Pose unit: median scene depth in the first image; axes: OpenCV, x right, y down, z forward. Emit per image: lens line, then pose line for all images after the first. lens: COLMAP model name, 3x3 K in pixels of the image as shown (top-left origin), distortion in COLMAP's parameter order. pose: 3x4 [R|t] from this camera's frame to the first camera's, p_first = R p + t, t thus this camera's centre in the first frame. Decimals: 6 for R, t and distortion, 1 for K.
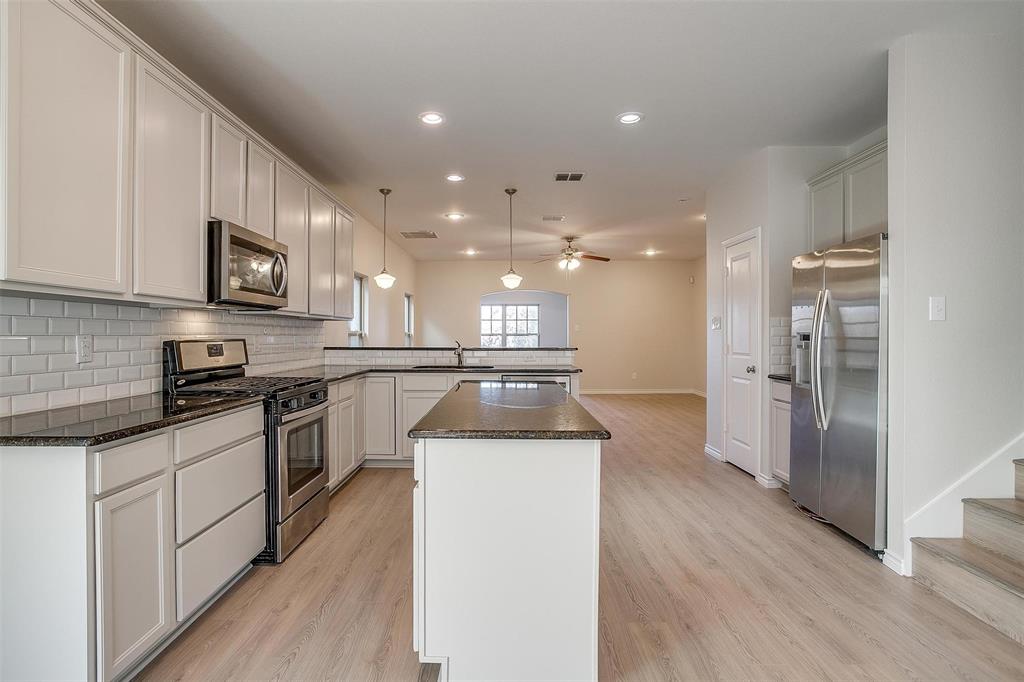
lens RADIAL K [[519.8, 0, 498.8], [0, 519.8, 336.7], [0, 0, 1]] dist [-0.060076, 0.033513]
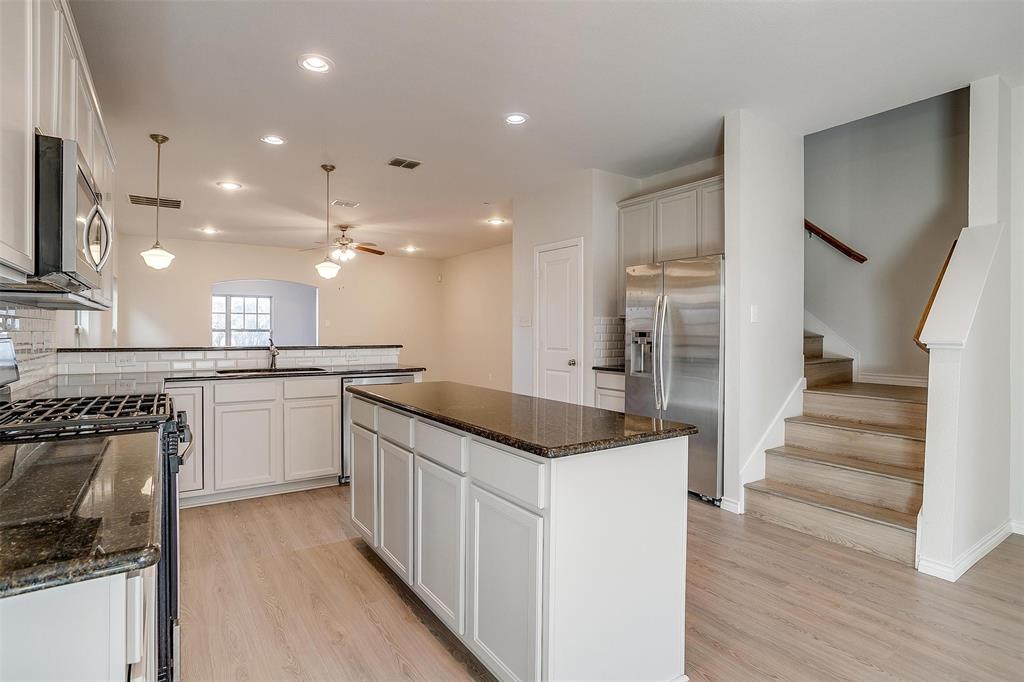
lens RADIAL K [[520.1, 0, 499.2], [0, 520.1, 335.4], [0, 0, 1]] dist [-0.061400, 0.047886]
pose [[0.828259, -0.001764, 0.560343, -0.273670], [-0.001611, 0.999983, 0.005530, -0.002292], [-0.560344, -0.005484, 0.828242, 0.137590]]
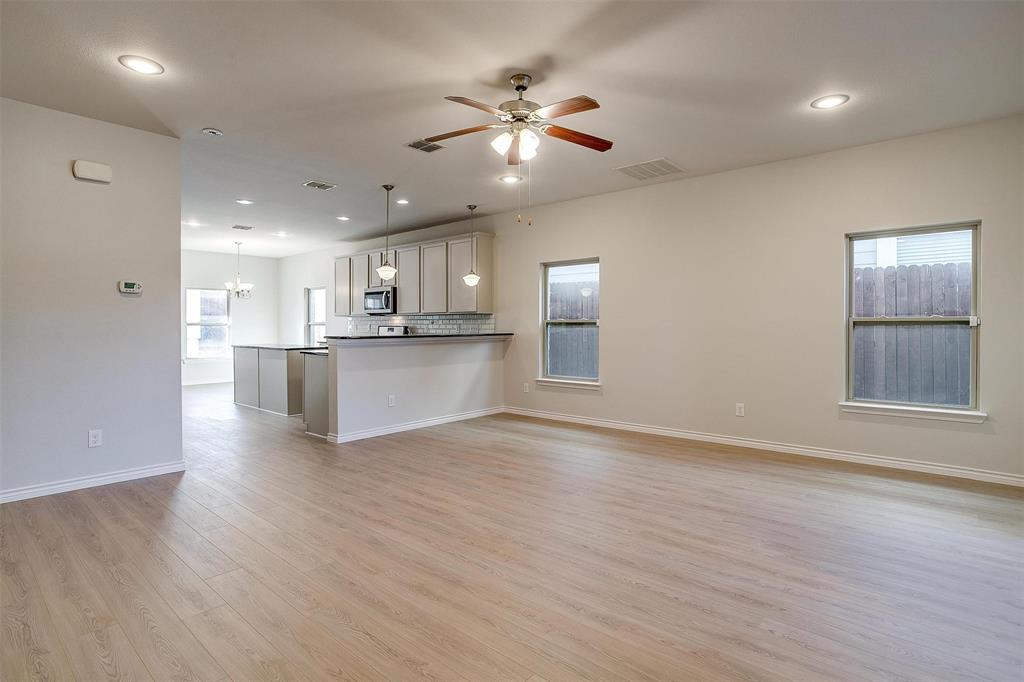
lens RADIAL K [[518.8, 0, 505.8], [0, 518.8, 337.9], [0, 0, 1]] dist [-0.062128, 0.033433]
pose [[-0.653623, 0.017616, -0.756615, 0.802013], [-0.002515, 0.999673, 0.025447, -0.002389], [0.756816, 0.018536, -0.653365, 2.266632]]
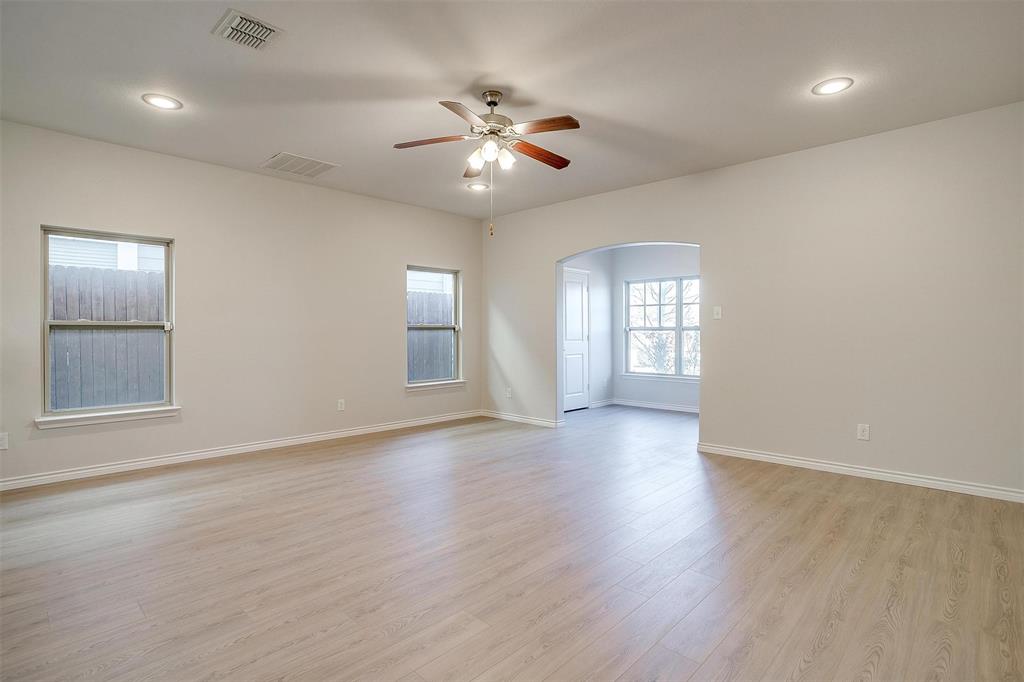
lens RADIAL K [[509.0, 0, 502.4], [0, 509.0, 337.7], [0, 0, 1]] dist [-0.019725, 0.000329]
pose [[0.721847, 0.009199, -0.691992, 0.770705], [-0.002899, 0.999943, 0.010268, 0.002933], [0.692047, -0.005406, 0.721832, 1.287832]]
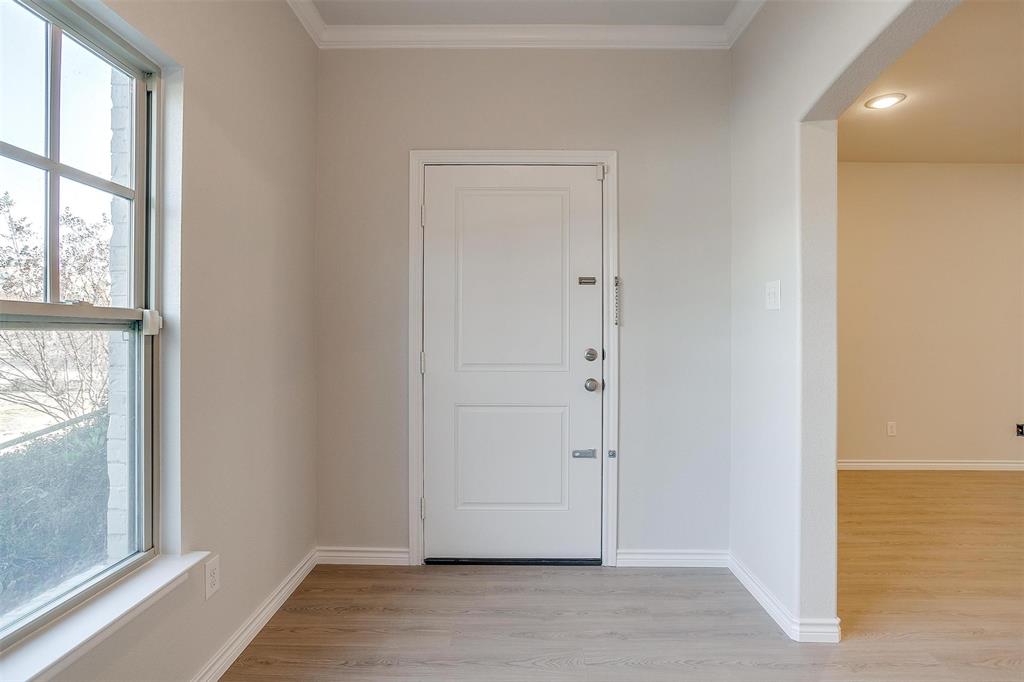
lens RADIAL K [[527.2, 0, 509.7], [0, 527.2, 335.7], [0, 0, 1]] dist [-0.055990, 0.032642]
pose [[-0.008491, -0.000869, 0.999964, -0.129112], [-0.000764, 0.999999, 0.000862, -0.001553], [-0.999964, -0.000756, -0.008491, 2.675967]]
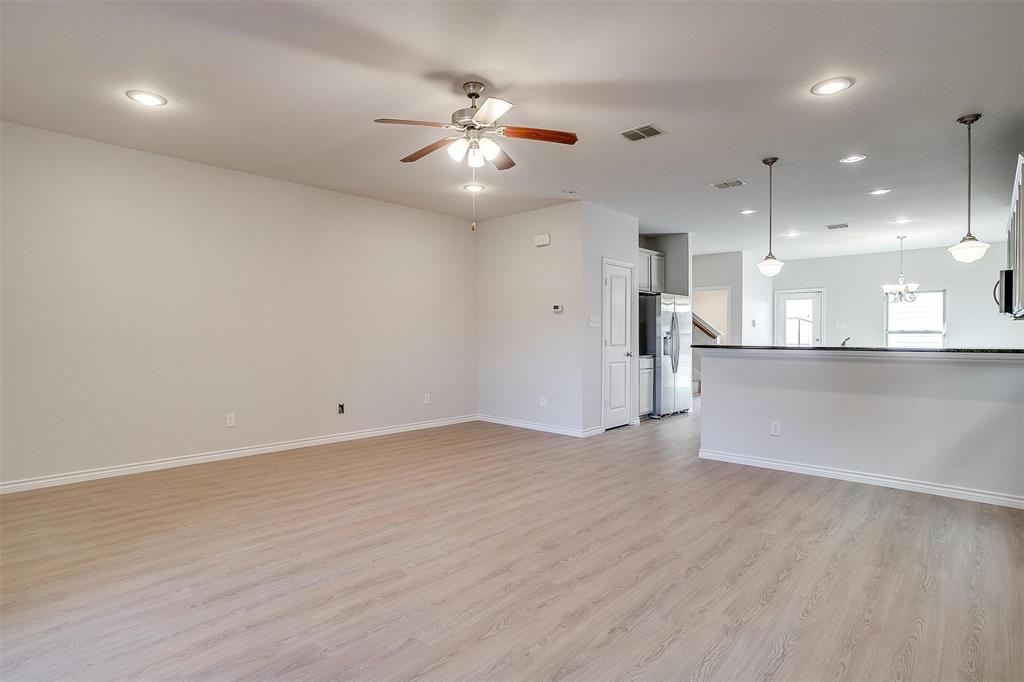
lens RADIAL K [[518.8, 0, 505.8], [0, 518.8, 337.9], [0, 0, 1]] dist [-0.062128, 0.033433]
pose [[-0.732978, -0.005343, 0.680232, -0.275102], [0.001561, 0.999953, 0.009537, -0.000754], [-0.680251, 0.008052, -0.732935, 2.307880]]
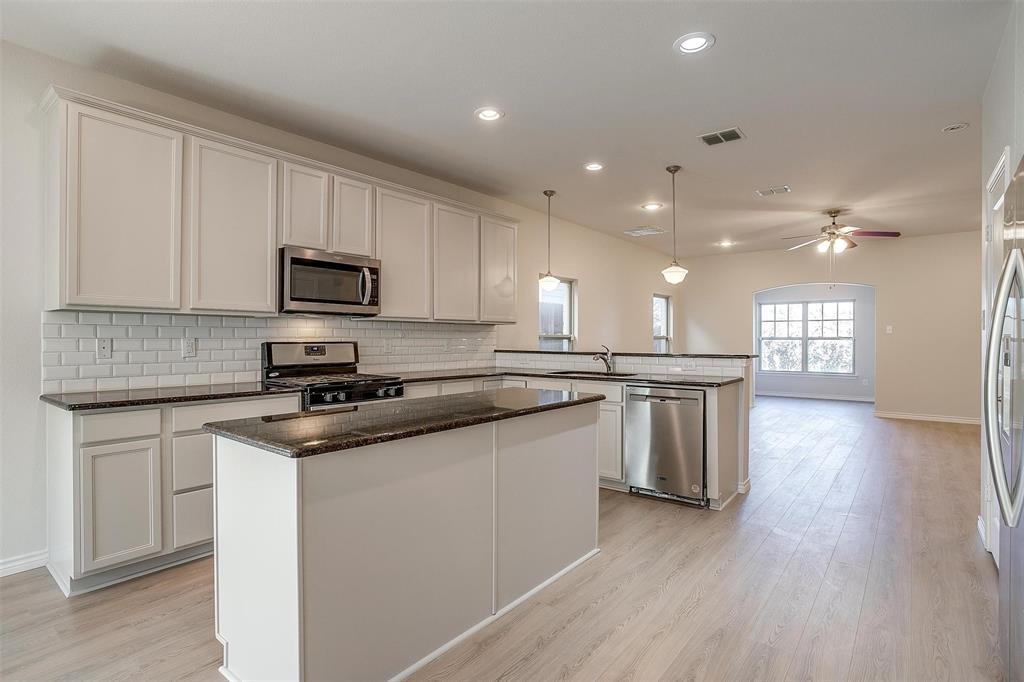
lens RADIAL K [[518.8, 0, 505.8], [0, 518.8, 337.9], [0, 0, 1]] dist [-0.062128, 0.033433]
pose [[0.786526, 0.001623, -0.617555, 0.394645], [-0.004128, 0.999988, -0.002629, -0.001779], [0.617543, 0.004617, 0.786523, 0.209182]]
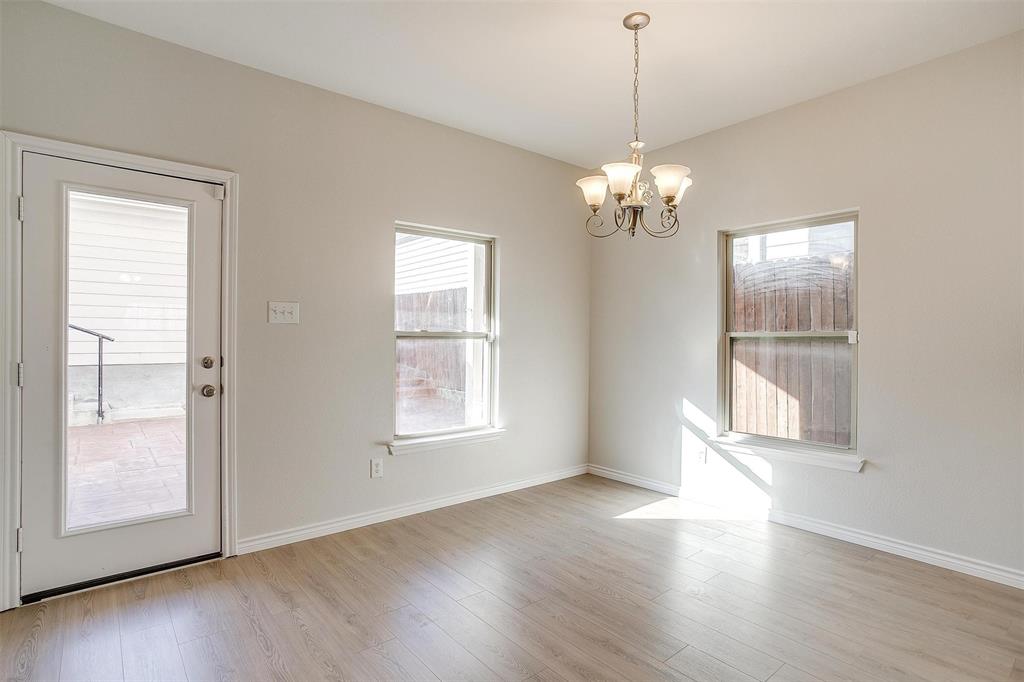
lens RADIAL K [[522.9, 0, 509.3], [0, 522.9, 345.9], [0, 0, 1]] dist [-0.054920, 0.026644]
pose [[-0.767819, 0.005034, -0.640647, 0.374092], [-0.007781, 0.999822, 0.017182, -0.000609], [0.640619, 0.018177, -0.767644, 0.375713]]
